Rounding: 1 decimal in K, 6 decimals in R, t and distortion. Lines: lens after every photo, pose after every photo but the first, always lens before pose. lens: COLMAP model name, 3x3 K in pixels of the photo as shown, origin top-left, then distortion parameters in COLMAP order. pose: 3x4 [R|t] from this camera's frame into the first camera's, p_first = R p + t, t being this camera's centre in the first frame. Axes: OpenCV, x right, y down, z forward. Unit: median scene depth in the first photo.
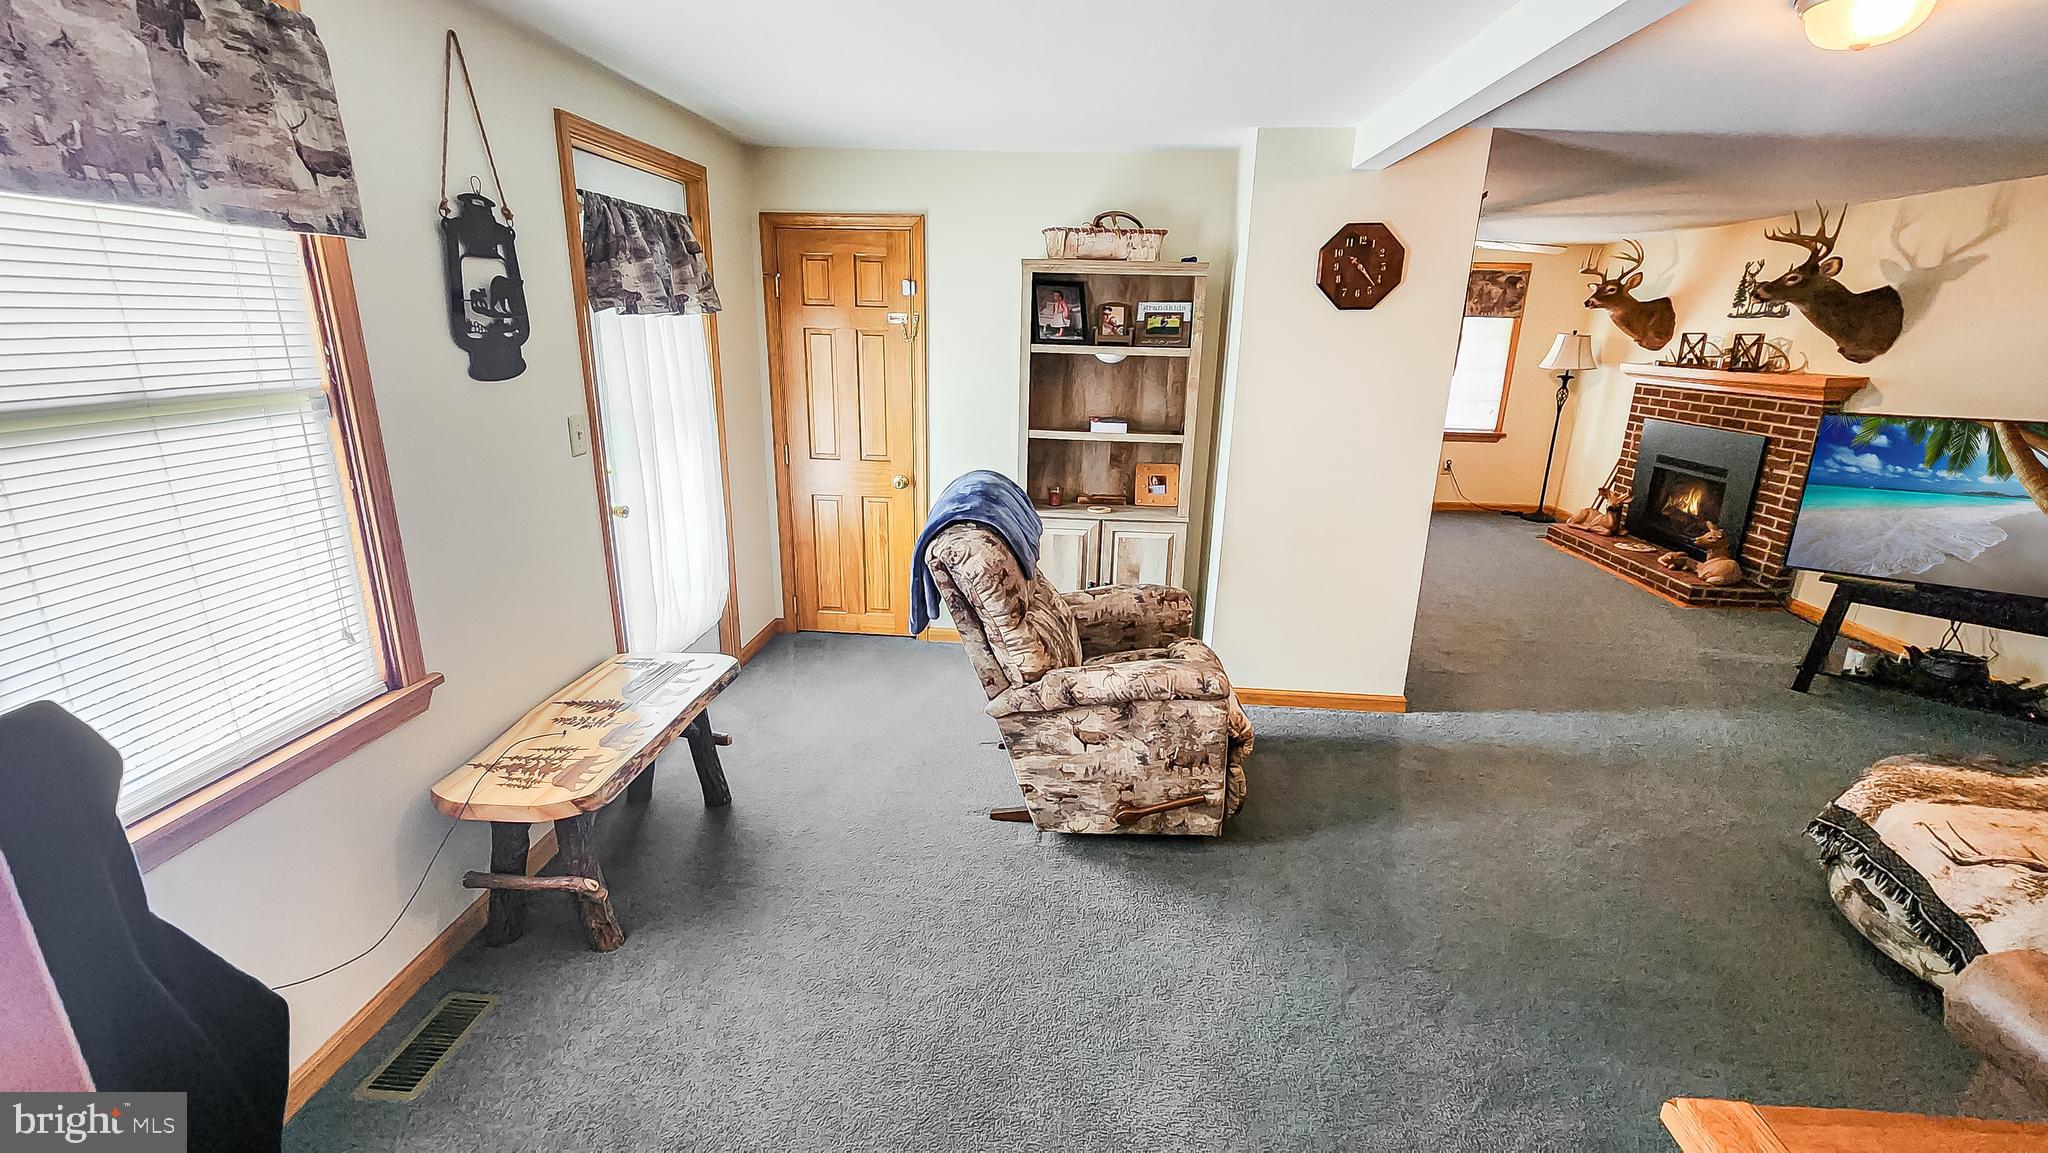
lens RADIAL K [[842.1, 0, 1016.4], [0, 842.1, 565.2], [0, 0, 1]] dist [-0.001615, -0.000384]
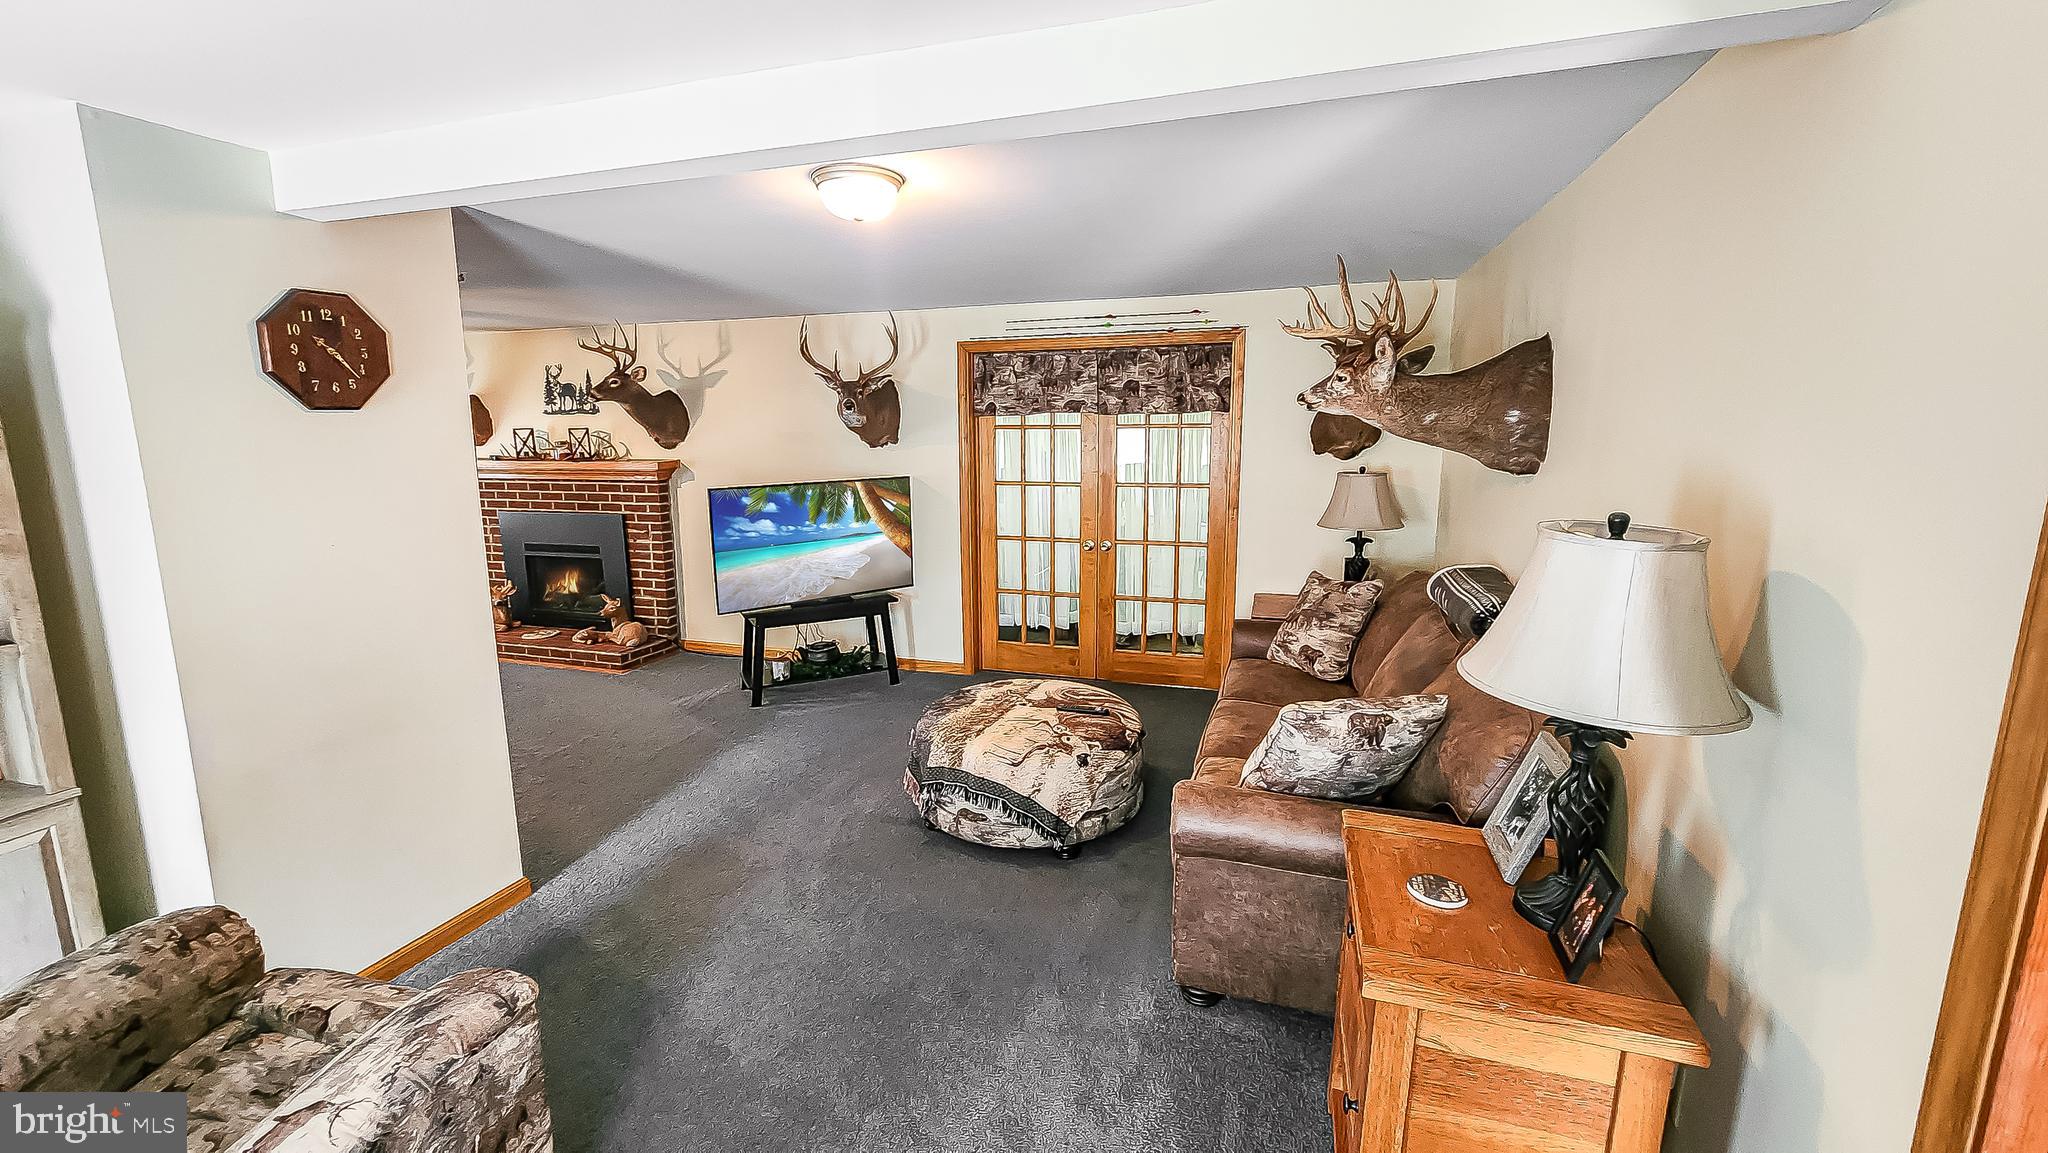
lens RADIAL K [[839.3, 0, 1027.1], [0, 839.3, 568.2], [0, 0, 1]] dist [0.000629, 0.000146]
pose [[0.230270, -0.181297, 0.956089, -0.113201], [0.277427, 0.953950, 0.114075, -0.066096], [-0.932743, 0.238977, 0.269963, 0.206002]]
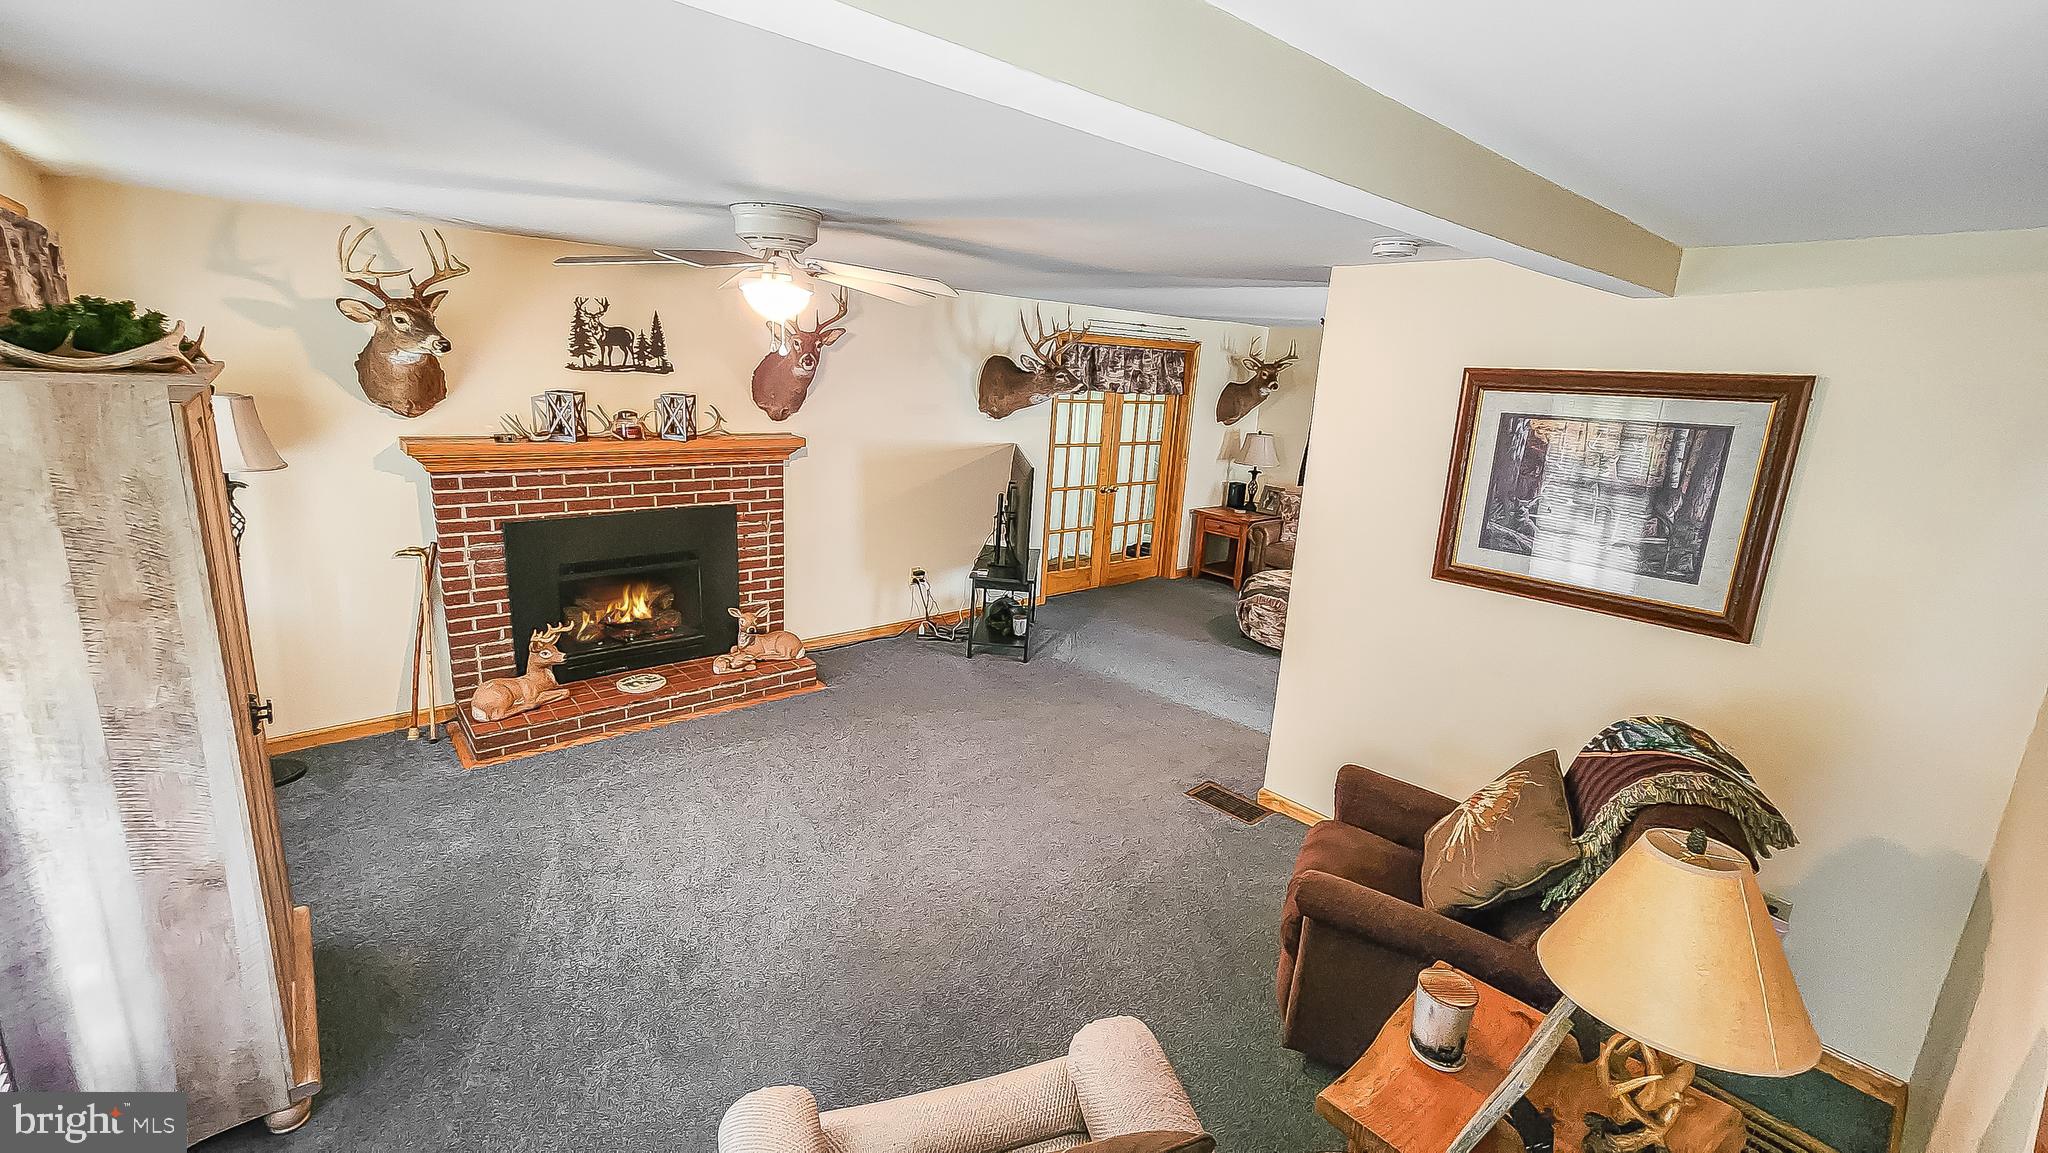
lens RADIAL K [[842.1, 0, 1016.4], [0, 842.1, 565.2], [0, 0, 1]] dist [-0.001615, -0.000384]
pose [[-0.710954, -0.214666, 0.669673, 0.045943], [0.130124, 0.895670, 0.425256, -0.500162], [-0.691095, 0.389478, -0.608847, 1.543677]]
